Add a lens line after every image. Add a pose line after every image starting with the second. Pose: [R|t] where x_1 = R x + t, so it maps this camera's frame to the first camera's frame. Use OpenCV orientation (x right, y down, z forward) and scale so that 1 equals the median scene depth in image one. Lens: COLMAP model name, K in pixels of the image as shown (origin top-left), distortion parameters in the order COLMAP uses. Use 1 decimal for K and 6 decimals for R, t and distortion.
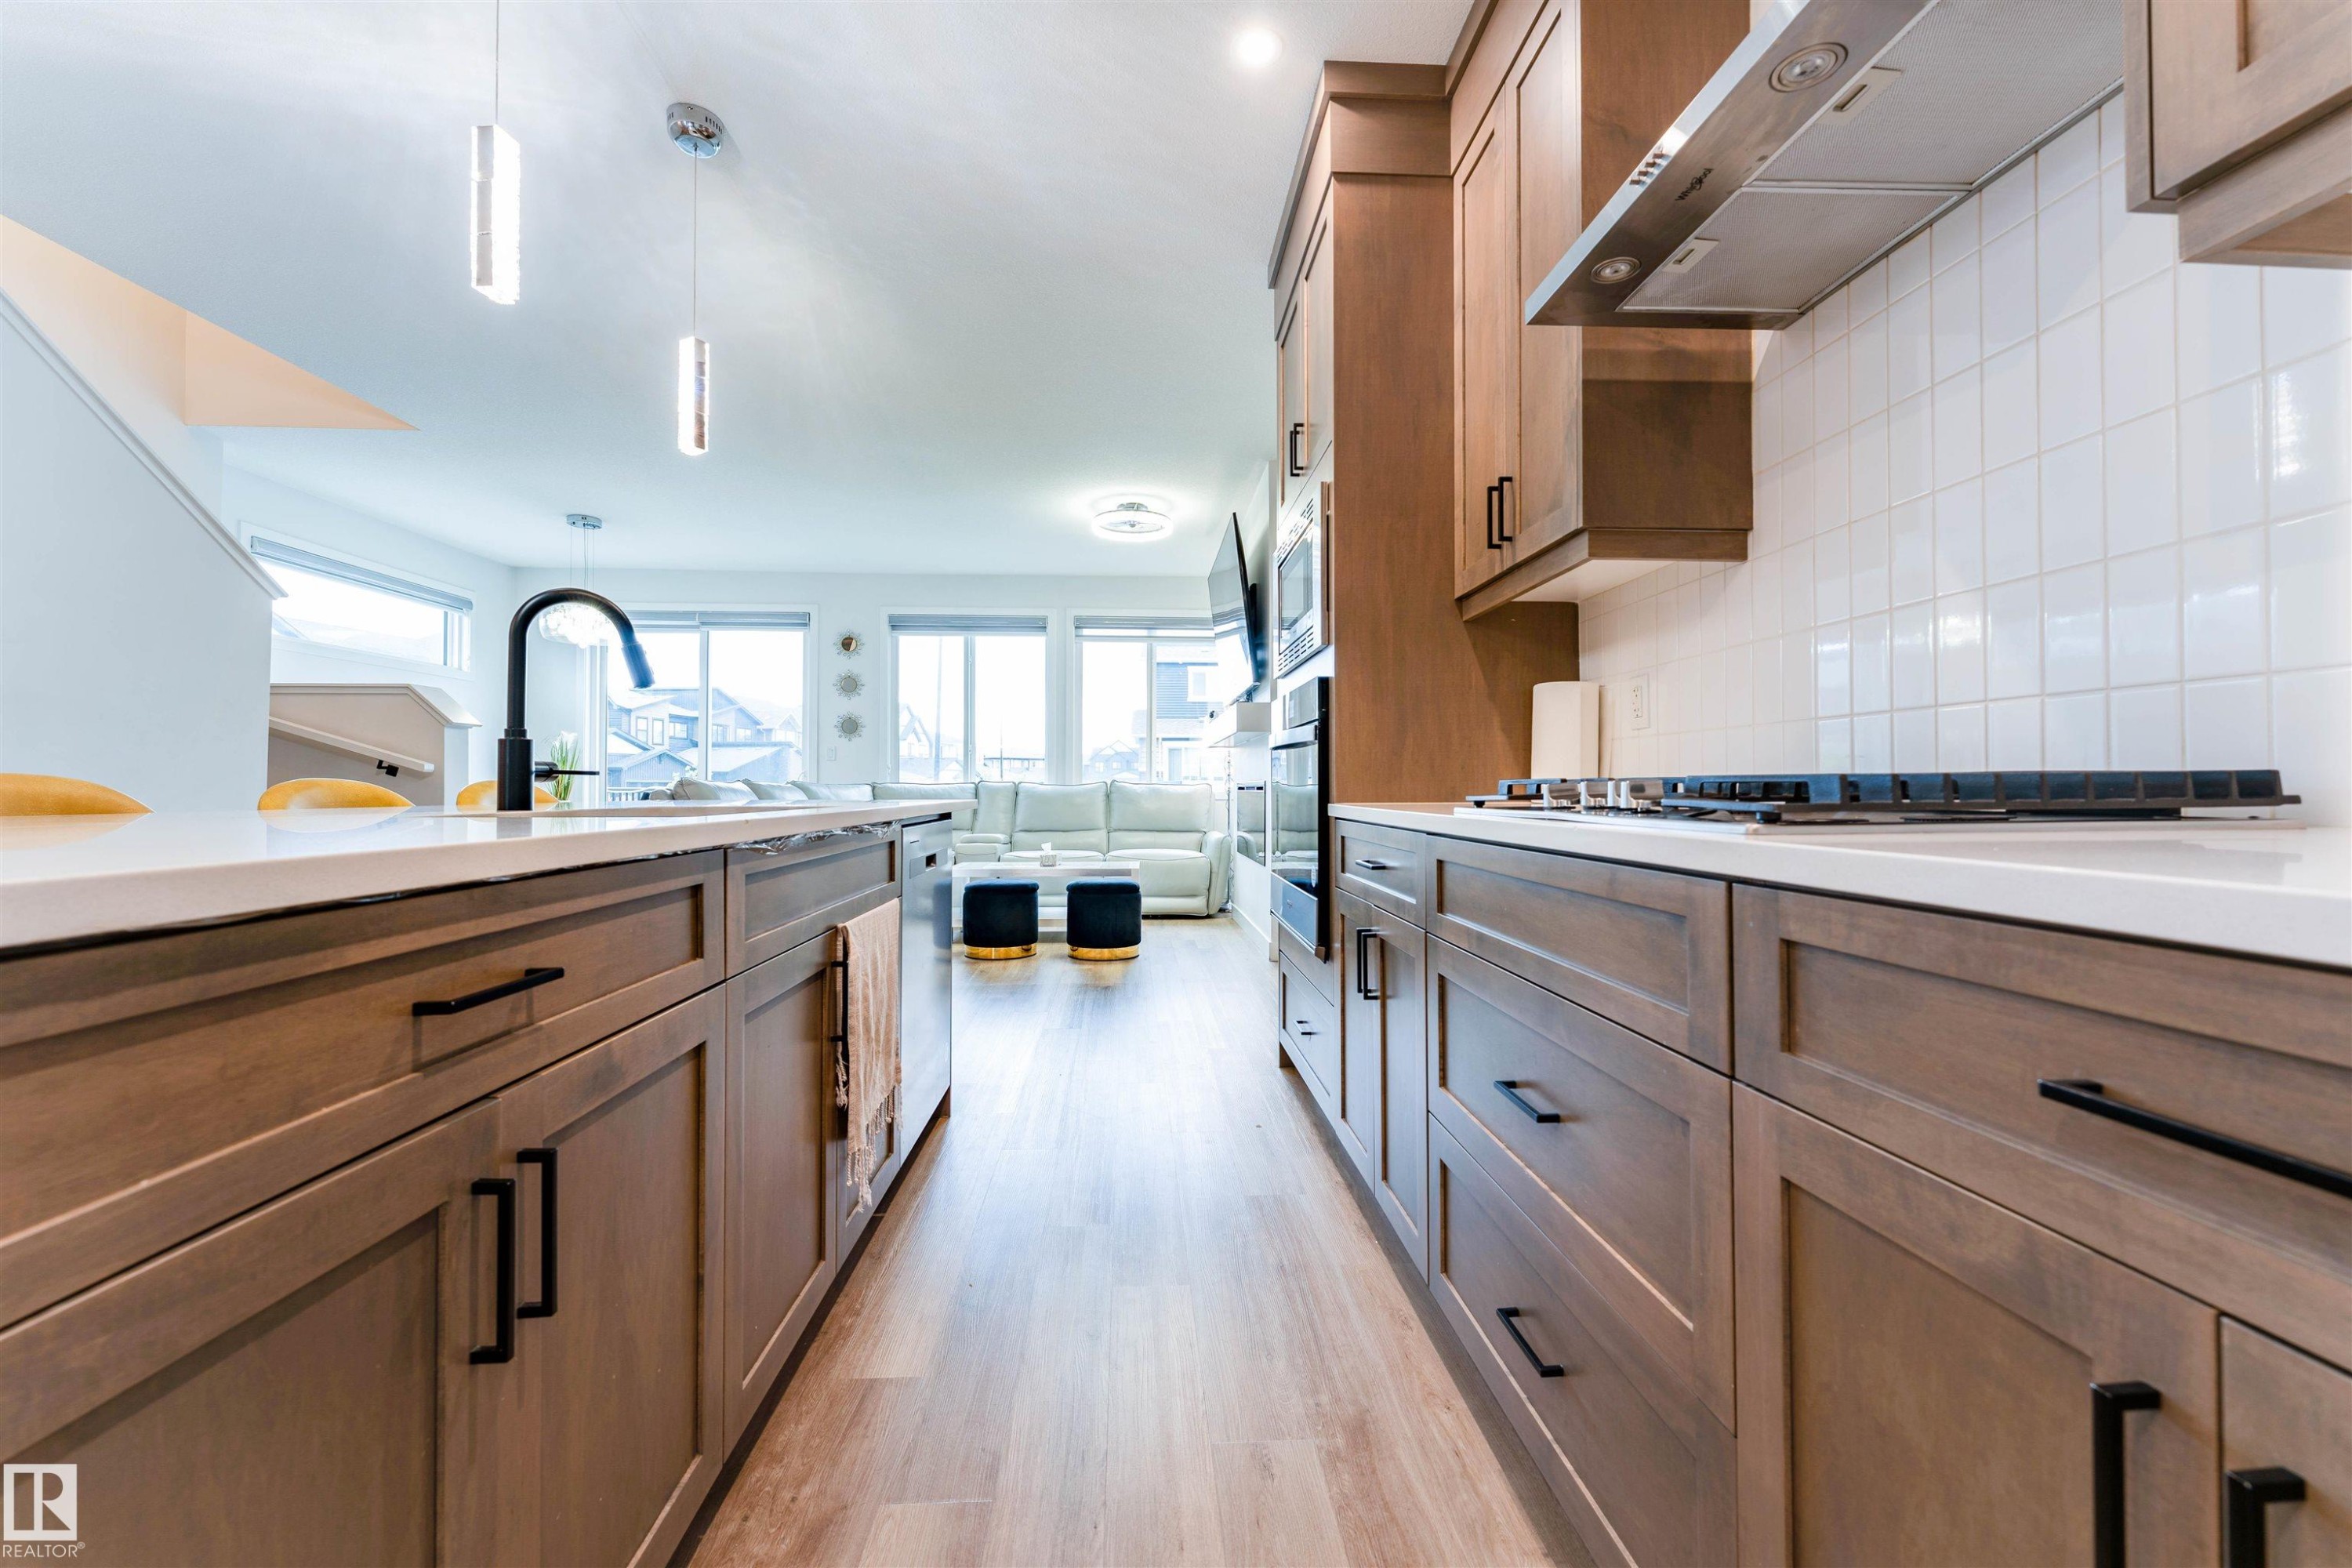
lens RADIAL K [[944.0, 0, 1182.5], [0, 944.0, 779.8], [0, 0, 1]] dist [0.003134, -0.000246]
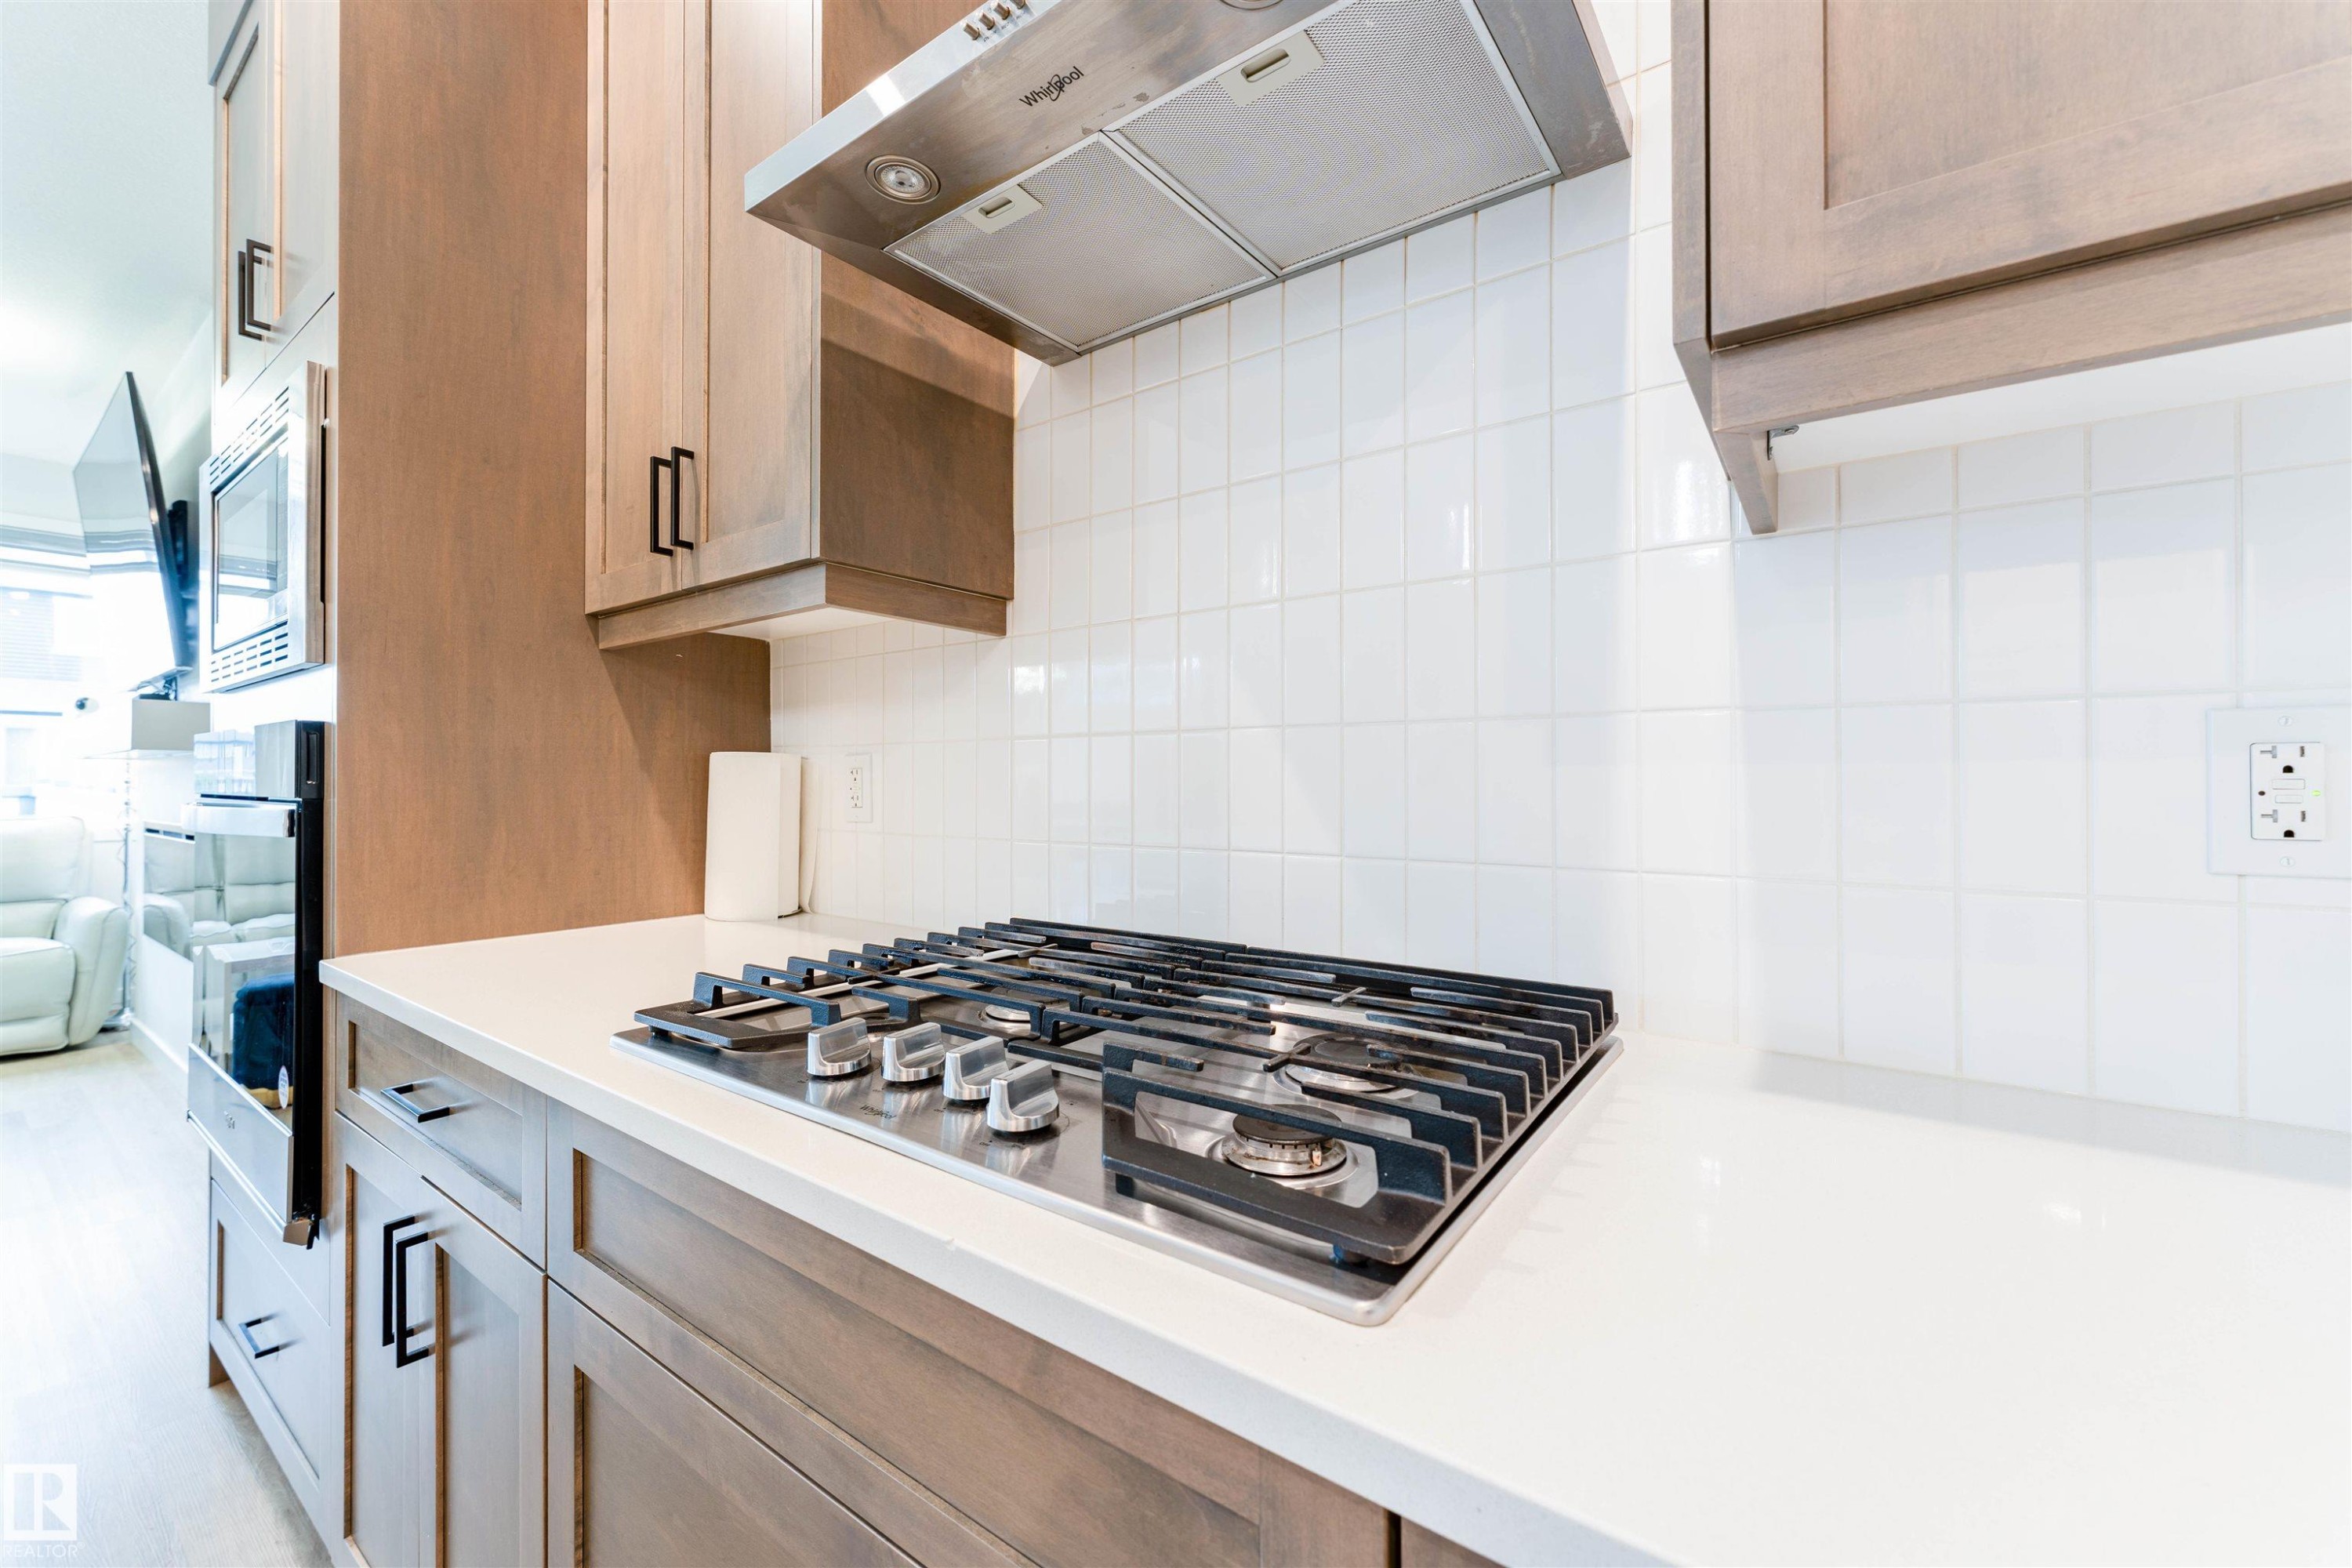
lens RADIAL K [[944.0, 0, 1182.5], [0, 944.0, 779.8], [0, 0, 1]] dist [0.003134, -0.000246]
pose [[0.642148, 0.005650, 0.766560, 0.064417], [-0.010142, 0.999948, 0.001126, -0.096570], [-0.766514, -0.008498, 0.642172, 0.314674]]
